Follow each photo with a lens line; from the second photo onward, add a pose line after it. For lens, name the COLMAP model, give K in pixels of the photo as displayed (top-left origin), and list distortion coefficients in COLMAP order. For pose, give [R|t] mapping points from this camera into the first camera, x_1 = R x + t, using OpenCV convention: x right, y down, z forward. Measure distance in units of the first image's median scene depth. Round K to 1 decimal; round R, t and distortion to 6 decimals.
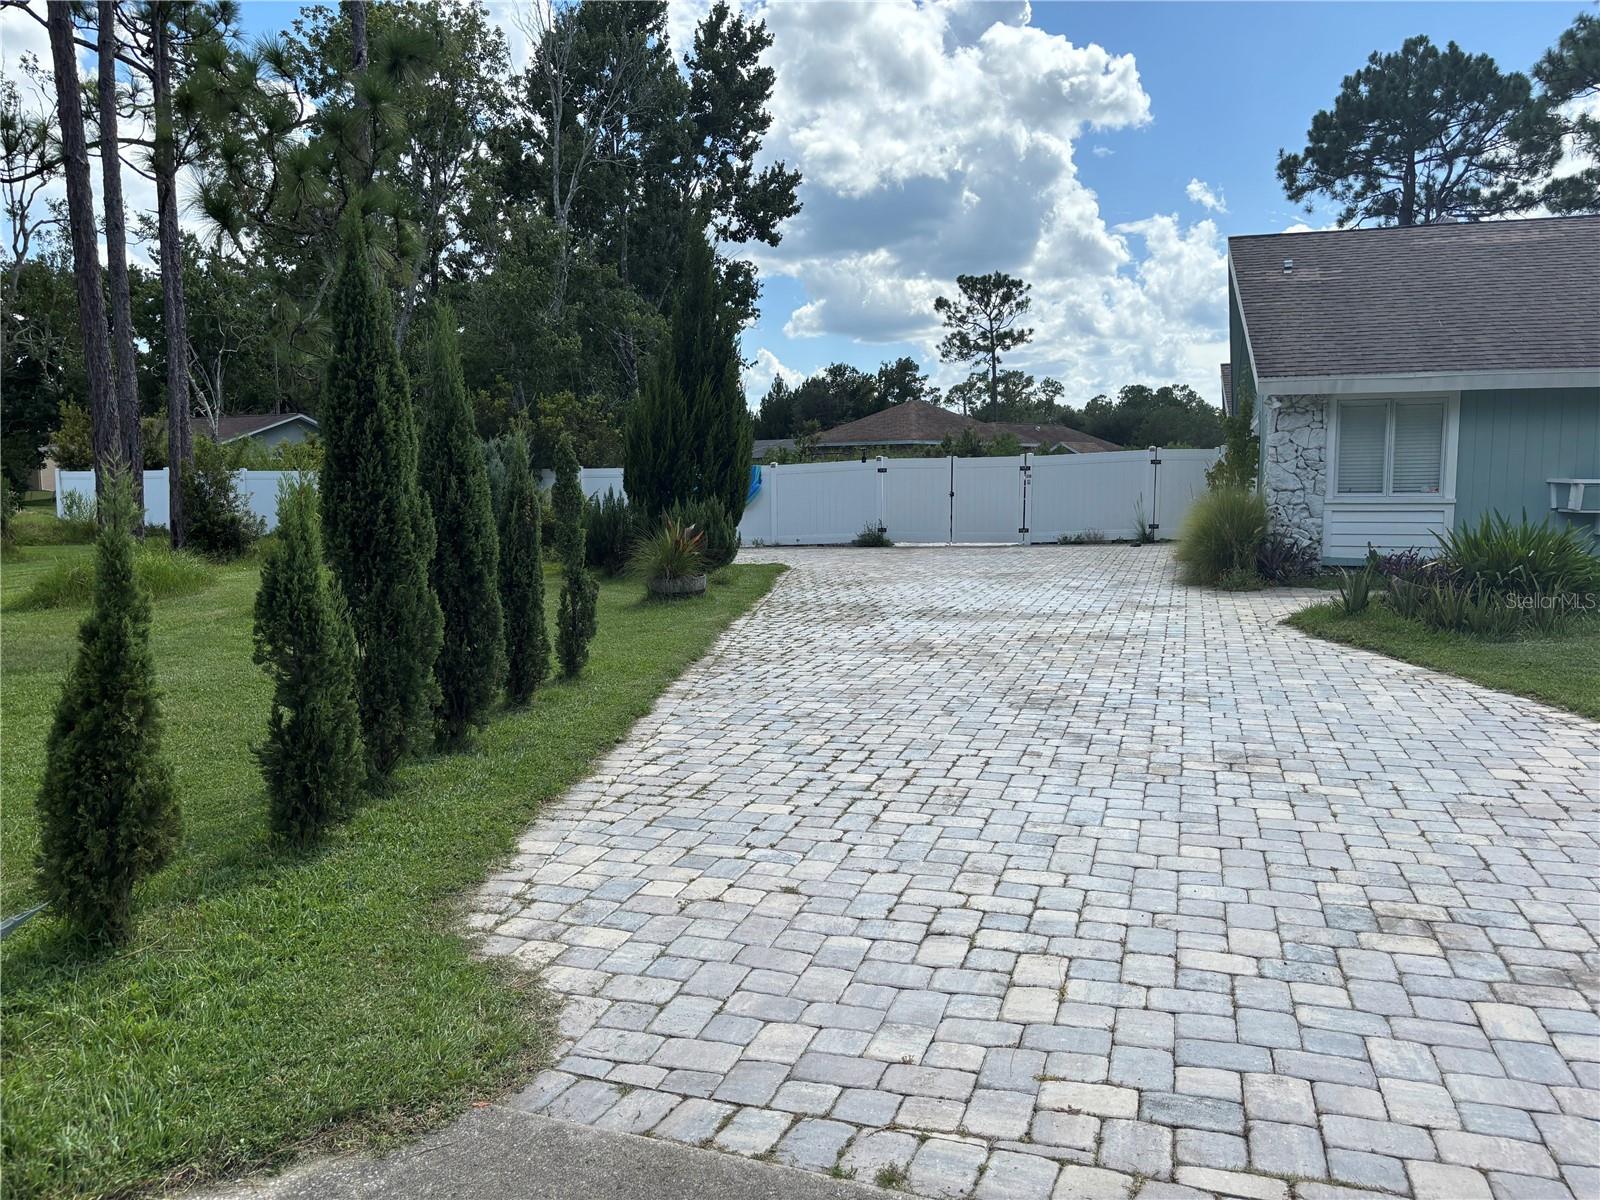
lens RADIAL K [[1205.7, 0, 805.2], [0, 1205.7, 613.5], [0, 0, 1]] dist [0.045922, -0.049750]
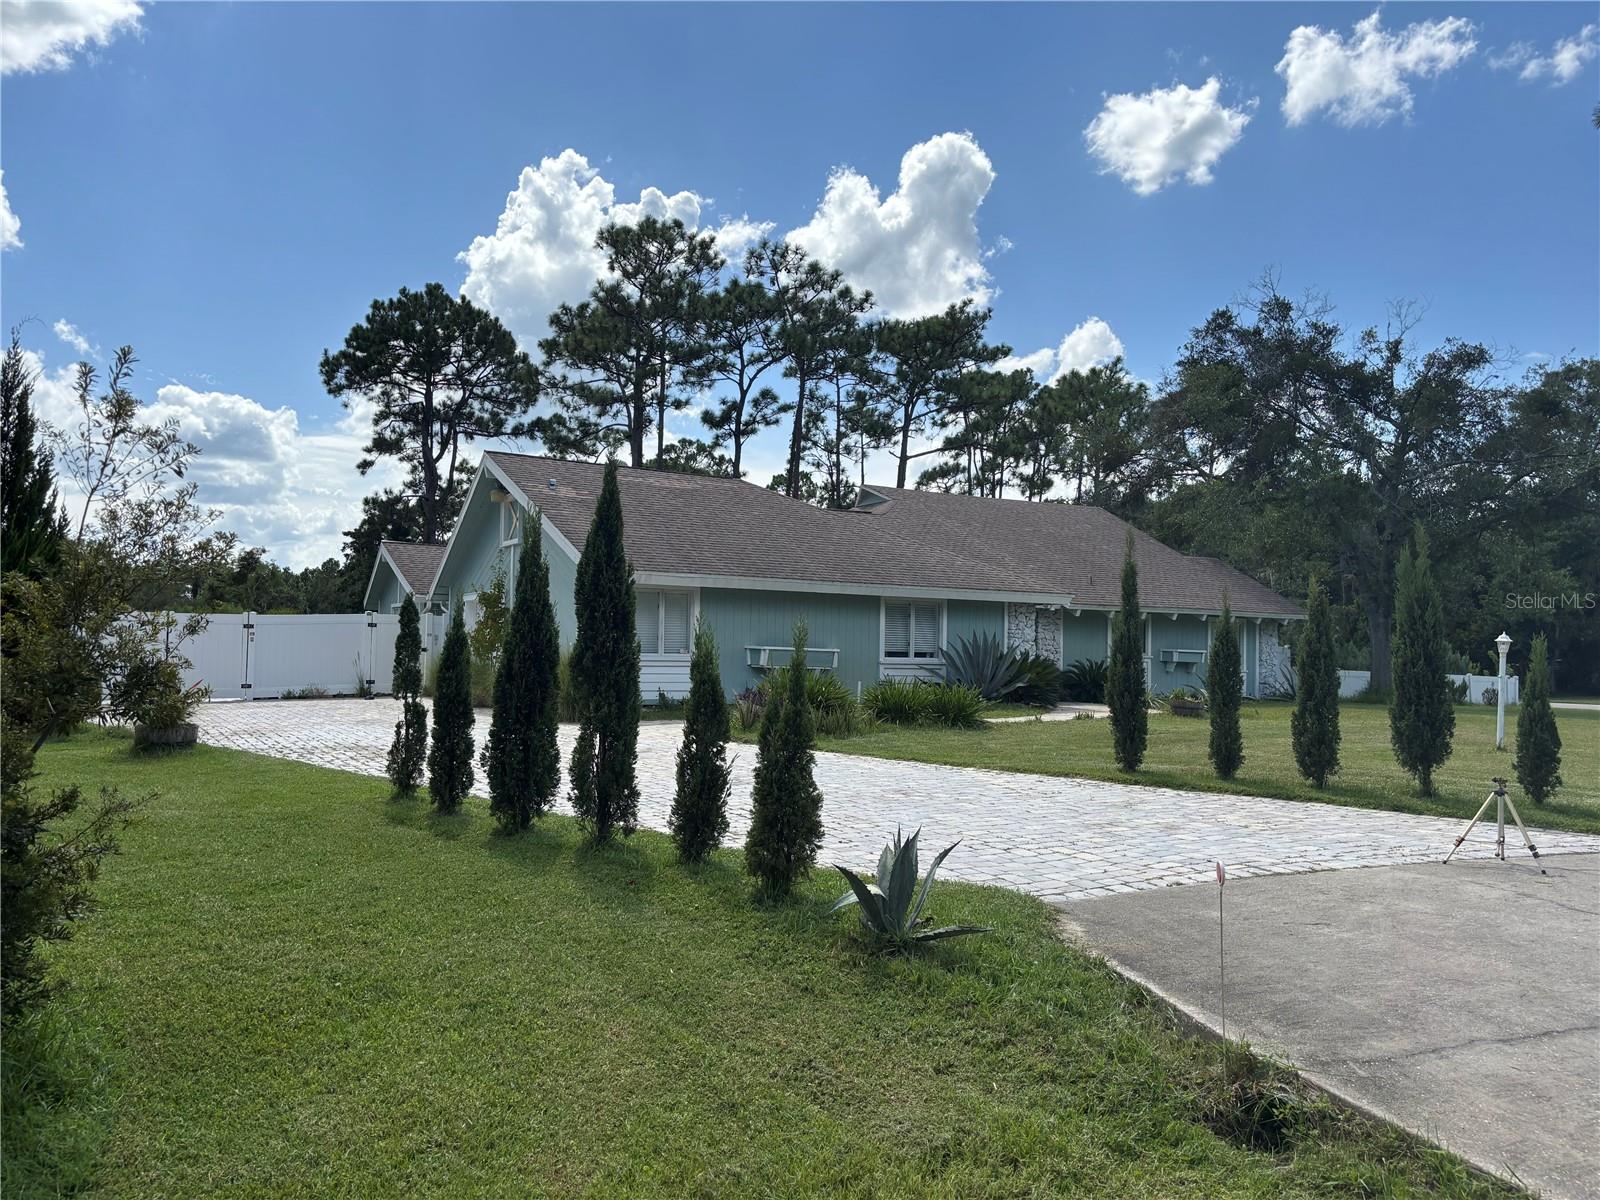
lens RADIAL K [[1212.5, 0, 790.3], [0, 1212.5, 602.0], [0, 0, 1]] dist [0.048899, -0.051084]
pose [[0.663126, 0.048180, 0.746955, -0.156109], [0.060486, 0.991213, -0.117632, 0.005923], [-0.746060, 0.123185, 0.654385, -0.021526]]
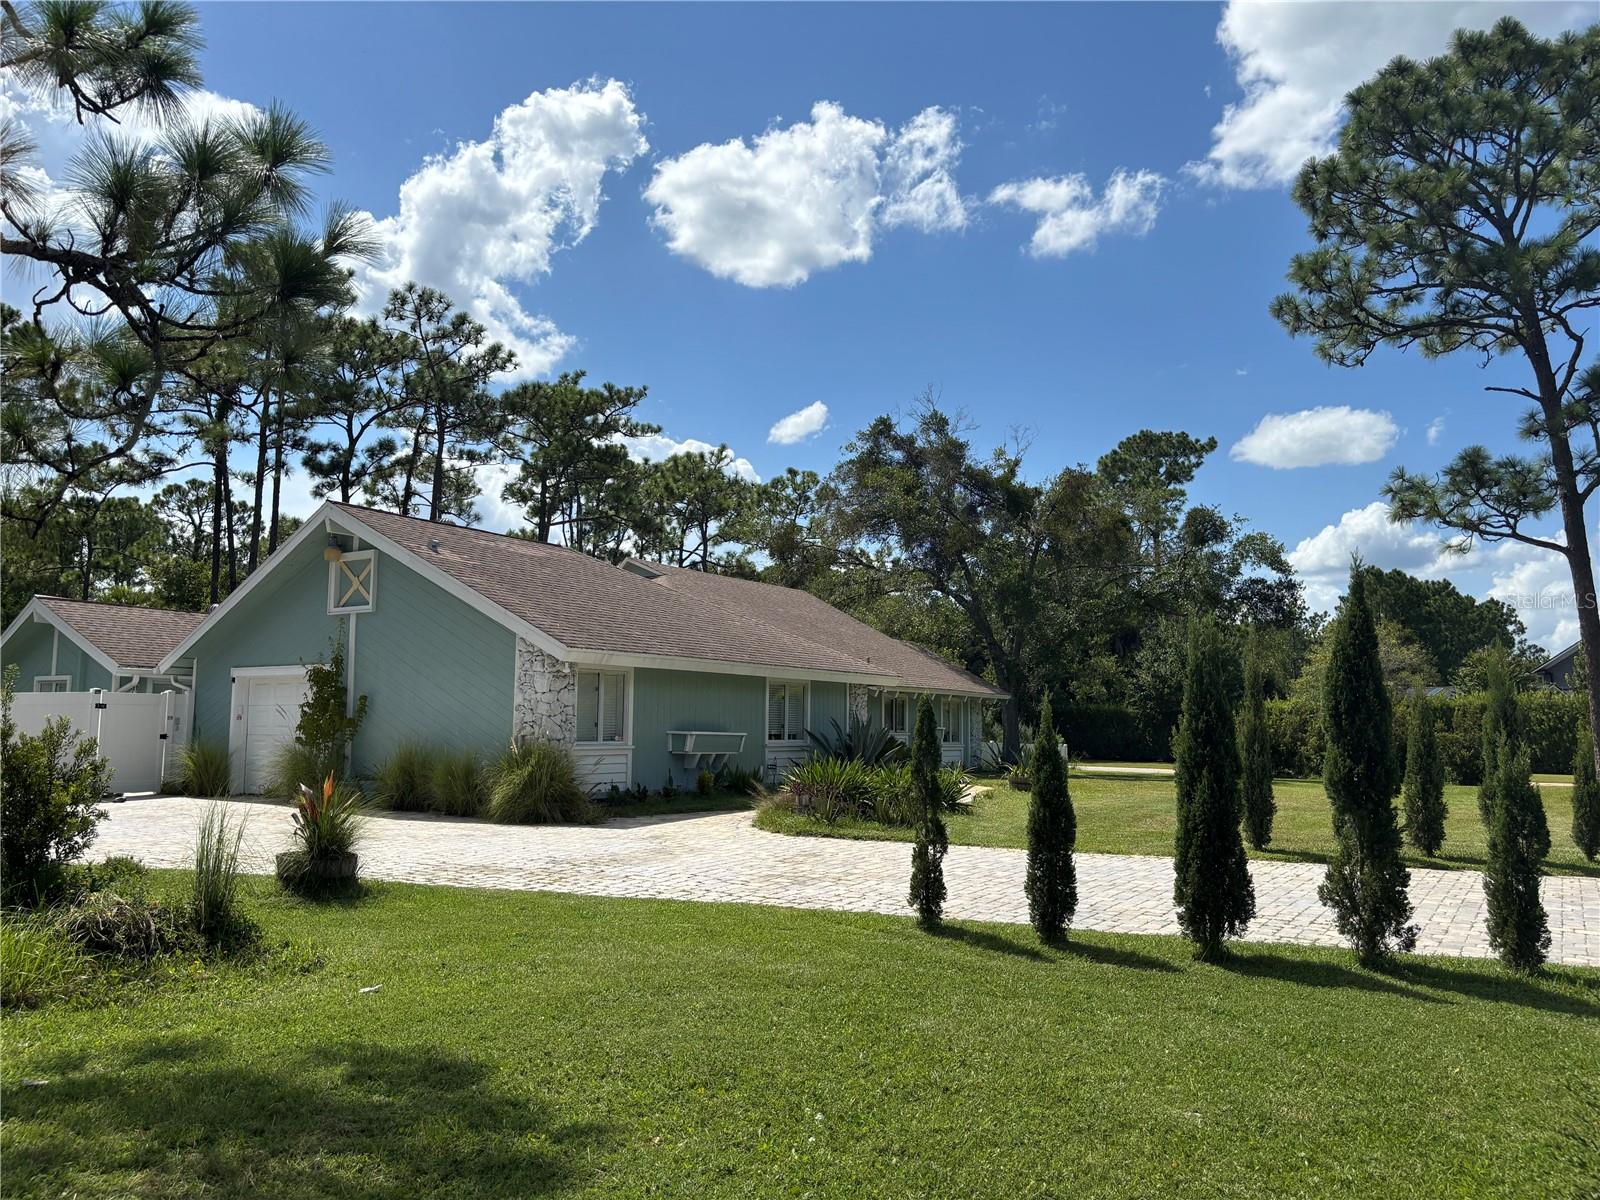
lens RADIAL K [[1227.5, 0, 798.5], [0, 1227.5, 621.6], [0, 0, 1]] dist [0.053938, 0.001534]
pose [[0.253224, 0.093807, 0.962849, -0.247521], [0.093238, 0.988288, -0.120807, -0.012969], [-0.962904, 0.120365, 0.241512, 0.138503]]
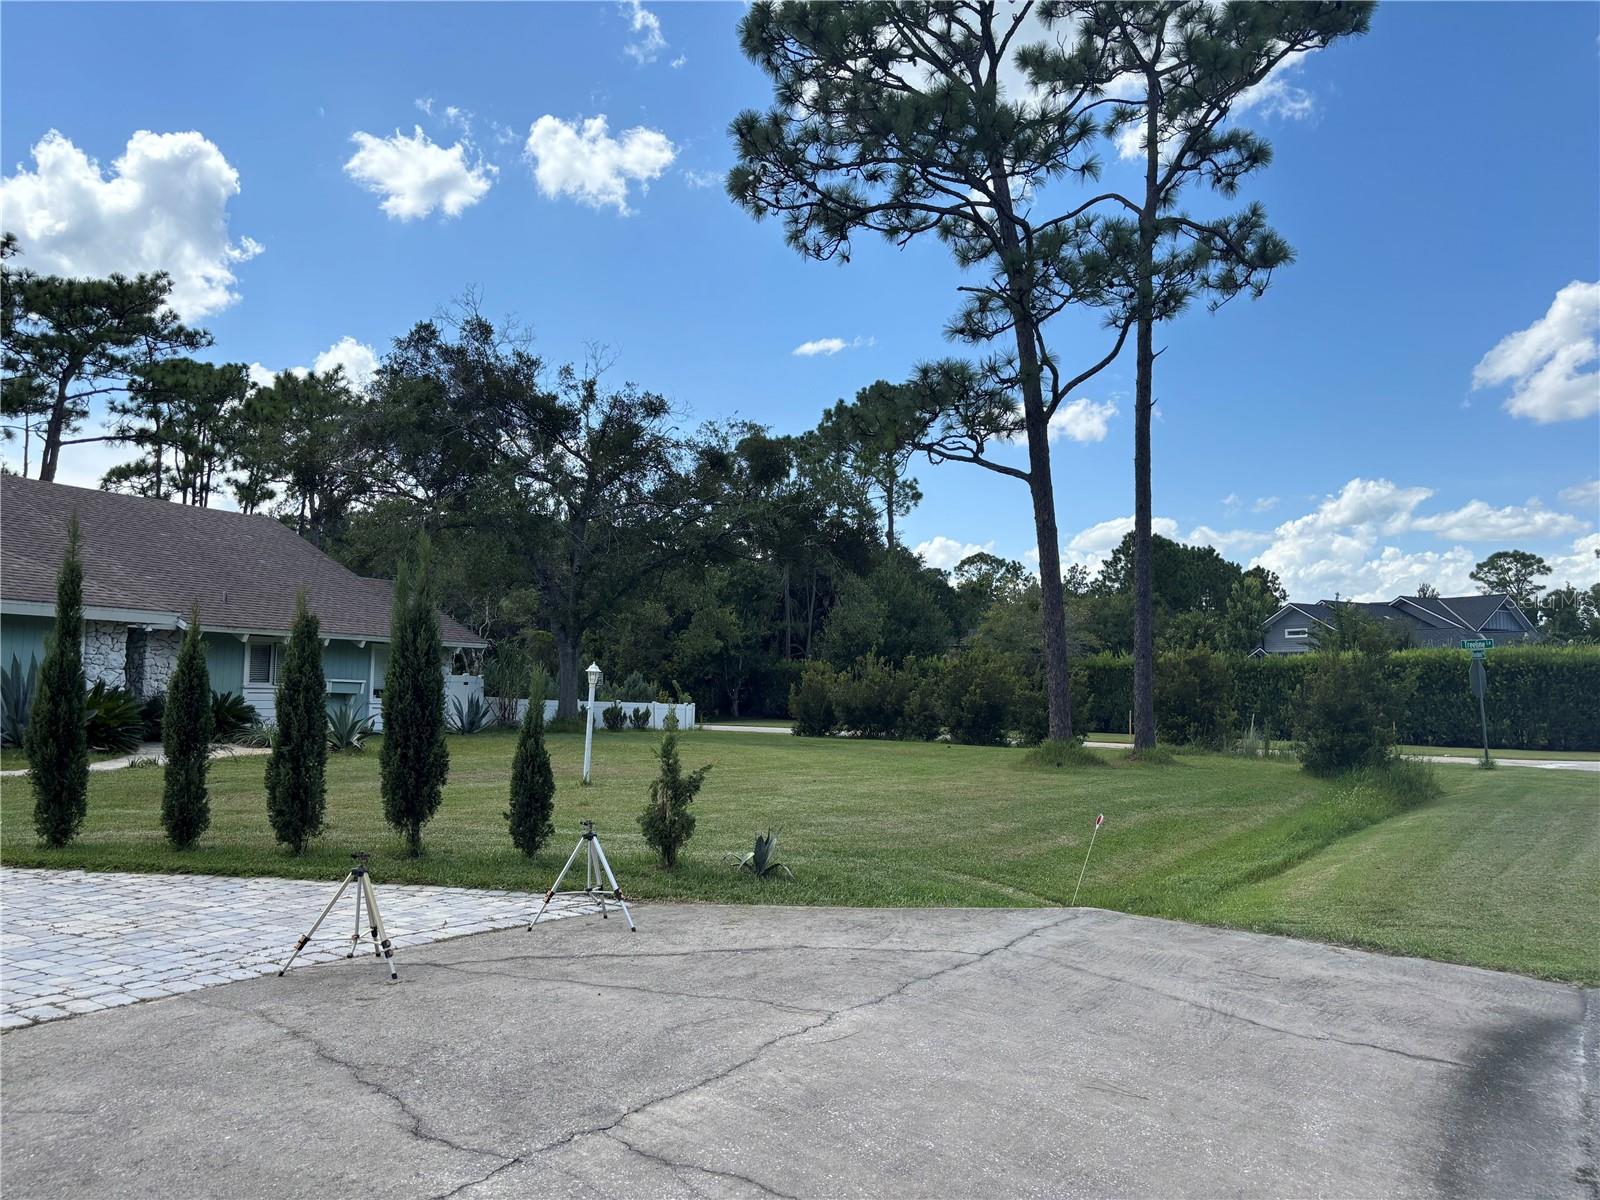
lens RADIAL K [[1205.7, 0, 805.2], [0, 1205.7, 613.5], [0, 0, 1]] dist [0.045922, -0.049750]
pose [[0.135069, 0.073111, 0.988135, -0.079948], [0.091332, 0.992110, -0.085890, 0.006417], [-0.986618, 0.101849, 0.127326, -0.046328]]
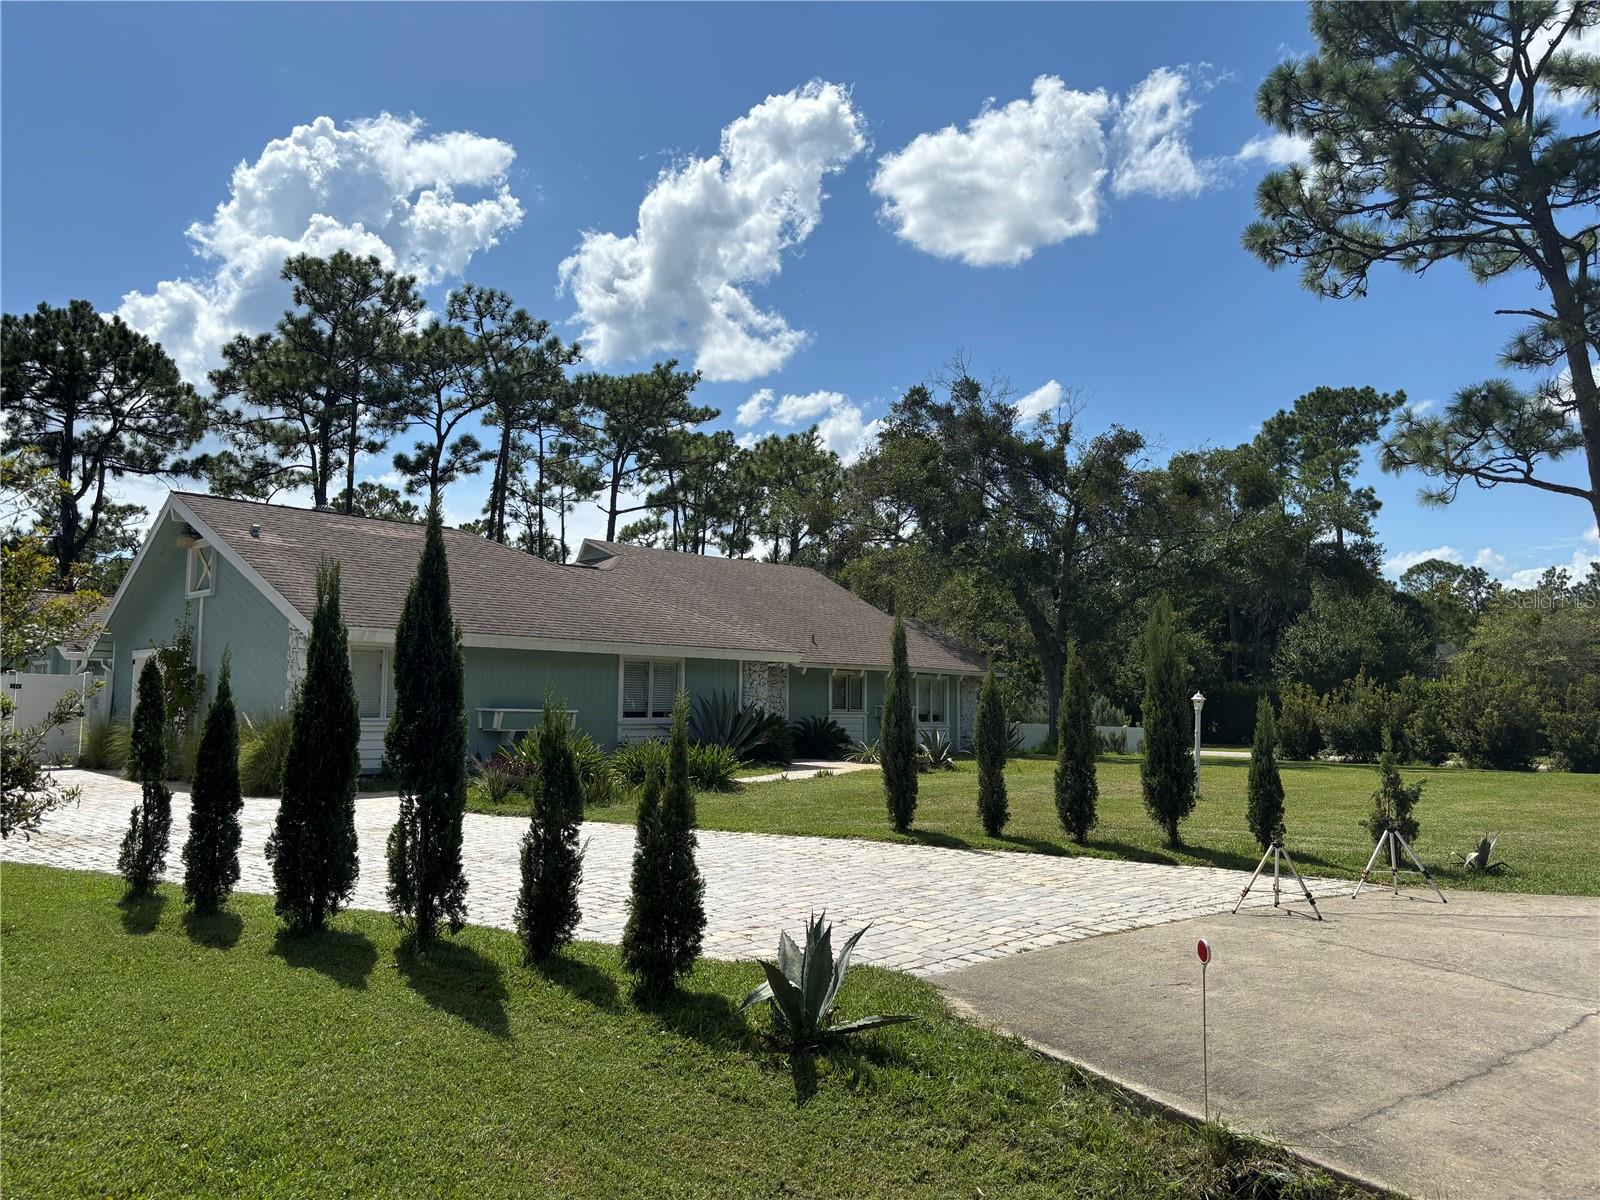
lens RADIAL K [[1212.5, 0, 790.3], [0, 1212.5, 602.0], [0, 0, 1]] dist [0.048899, -0.051084]
pose [[0.447296, 0.090089, 0.889837, -0.163854], [0.085732, 0.986014, -0.142922, 0.001636], [-0.890267, 0.140216, 0.433317, 0.001122]]
